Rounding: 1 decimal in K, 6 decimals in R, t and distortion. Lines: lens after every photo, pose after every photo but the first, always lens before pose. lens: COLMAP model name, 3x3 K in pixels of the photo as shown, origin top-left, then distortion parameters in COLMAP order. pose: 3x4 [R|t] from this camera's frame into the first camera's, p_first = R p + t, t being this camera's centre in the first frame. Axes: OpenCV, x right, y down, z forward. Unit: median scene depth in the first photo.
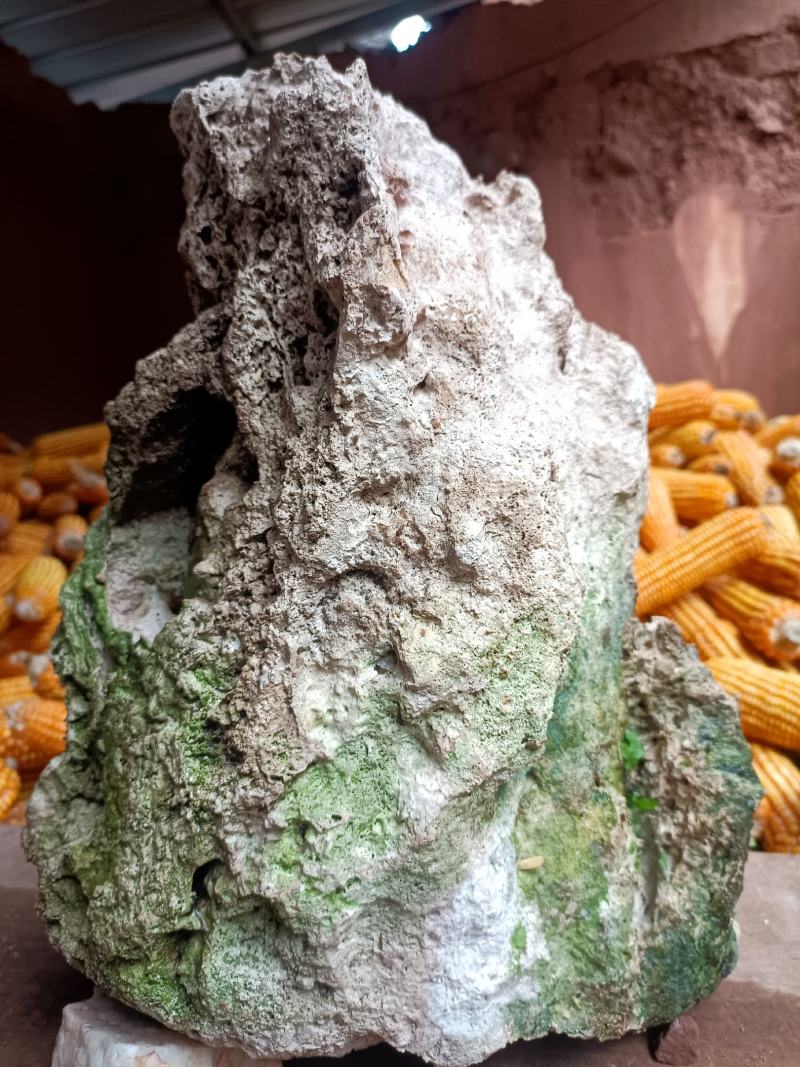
lens RADIAL K [[813.5, 0, 397.4], [0, 813.5, 531.4], [0, 0, 1]] dist [0.039428, -0.067018]
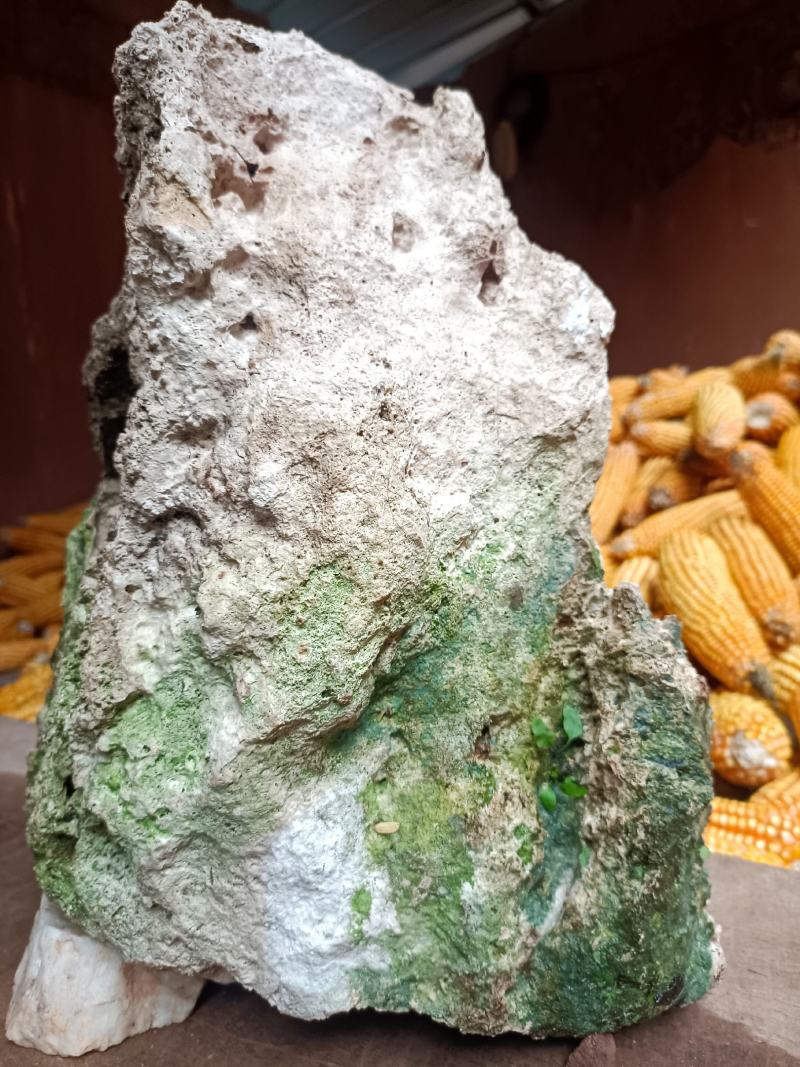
lens RADIAL K [[813.5, 0, 406.0], [0, 813.5, 532.4], [0, 0, 1]] dist [0.039428, -0.067018]
pose [[0.923496, 0.019968, -0.383087, 0.576752], [-0.007239, 0.999374, 0.034640, 0.033543], [0.383539, -0.029217, 0.923063, 0.157943]]
